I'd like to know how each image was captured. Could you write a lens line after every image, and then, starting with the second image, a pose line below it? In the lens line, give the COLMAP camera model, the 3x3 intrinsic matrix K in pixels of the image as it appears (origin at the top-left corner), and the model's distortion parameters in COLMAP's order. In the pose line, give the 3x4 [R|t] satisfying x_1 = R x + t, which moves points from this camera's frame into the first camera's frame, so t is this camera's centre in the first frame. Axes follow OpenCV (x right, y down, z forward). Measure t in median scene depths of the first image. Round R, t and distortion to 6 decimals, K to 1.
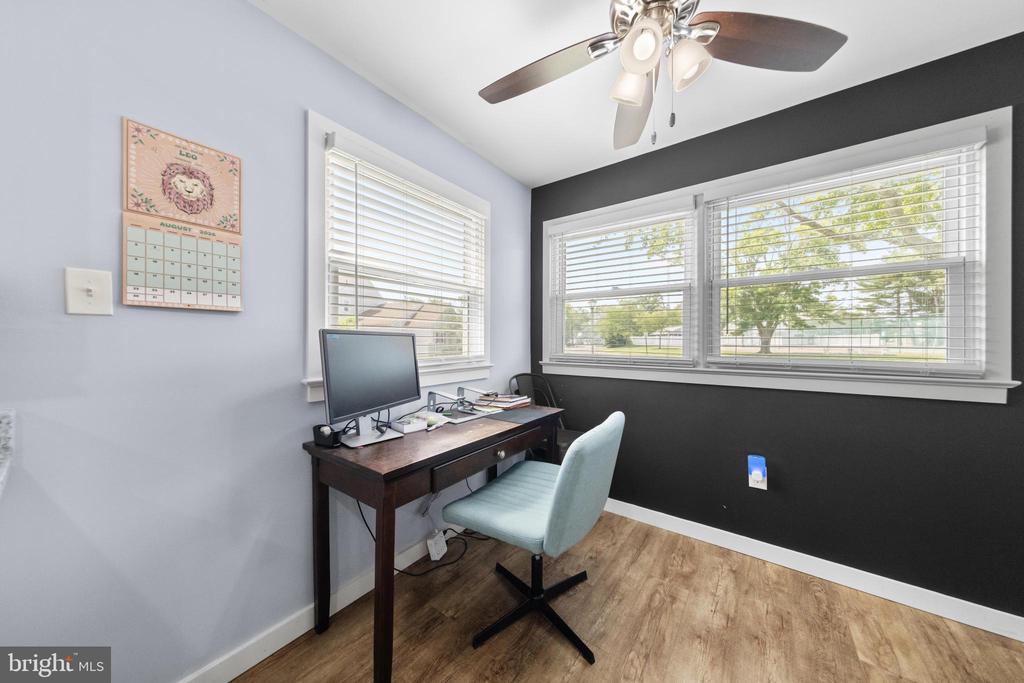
lens RADIAL K [[336.6, 0, 512.7], [0, 336.6, 341.2], [0, 0, 1]] dist [0.005795, -0.000188]
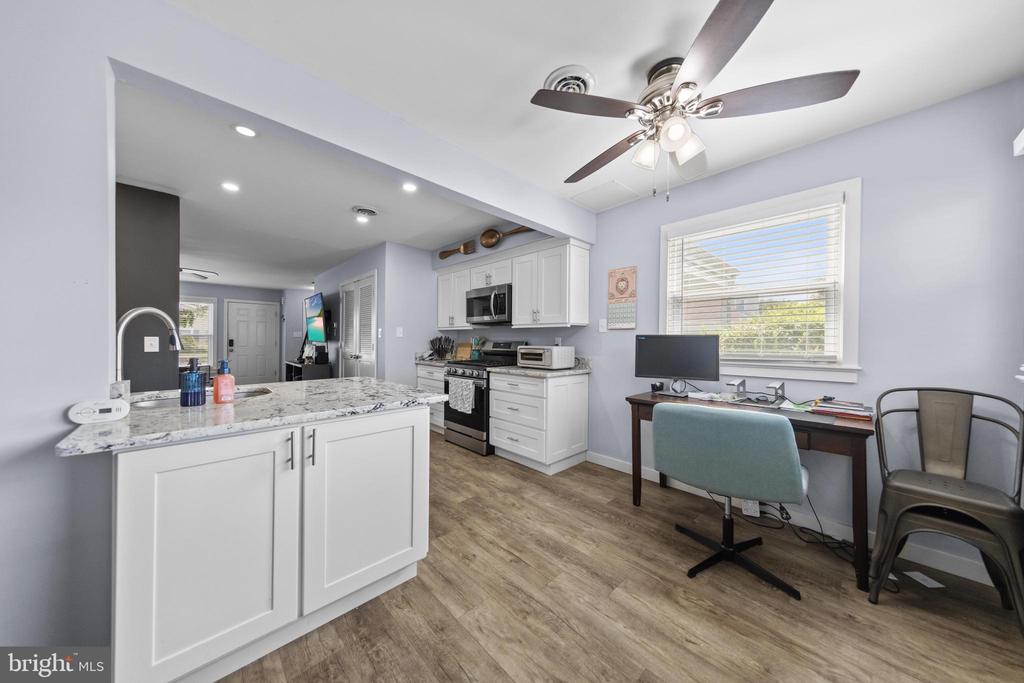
lens RADIAL K [[336.6, 0, 520.1], [0, 336.6, 340.3], [0, 0, 1]] dist [0.005795, -0.000188]
pose [[-0.157622, -0.002388, -0.987497, 1.231184], [-0.002096, 0.999996, -0.002084, 0.002866], [0.987497, 0.001741, -0.157626, 0.395533]]
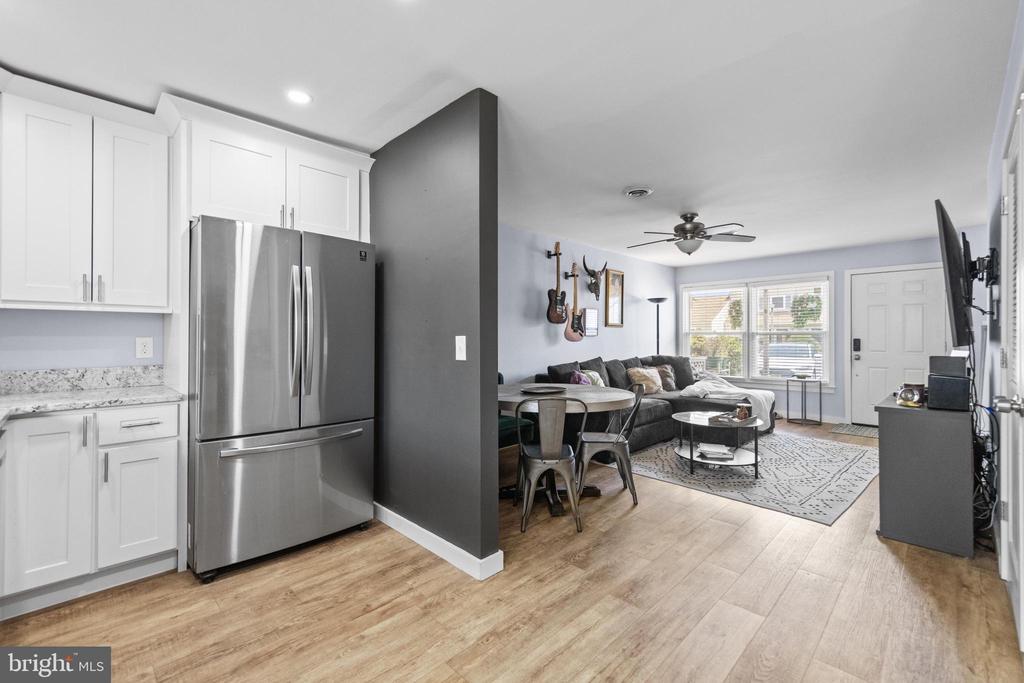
lens RADIAL K [[440.0, 0, 512.3], [0, 440.0, 335.9], [0, 0, 1]] dist [0.010448, 0.000578]
pose [[-0.989525, 0.001580, 0.144353, -0.453639], [0.000369, 0.999965, -0.008418, -0.003553], [-0.144361, -0.008277, -0.989491, -0.333119]]
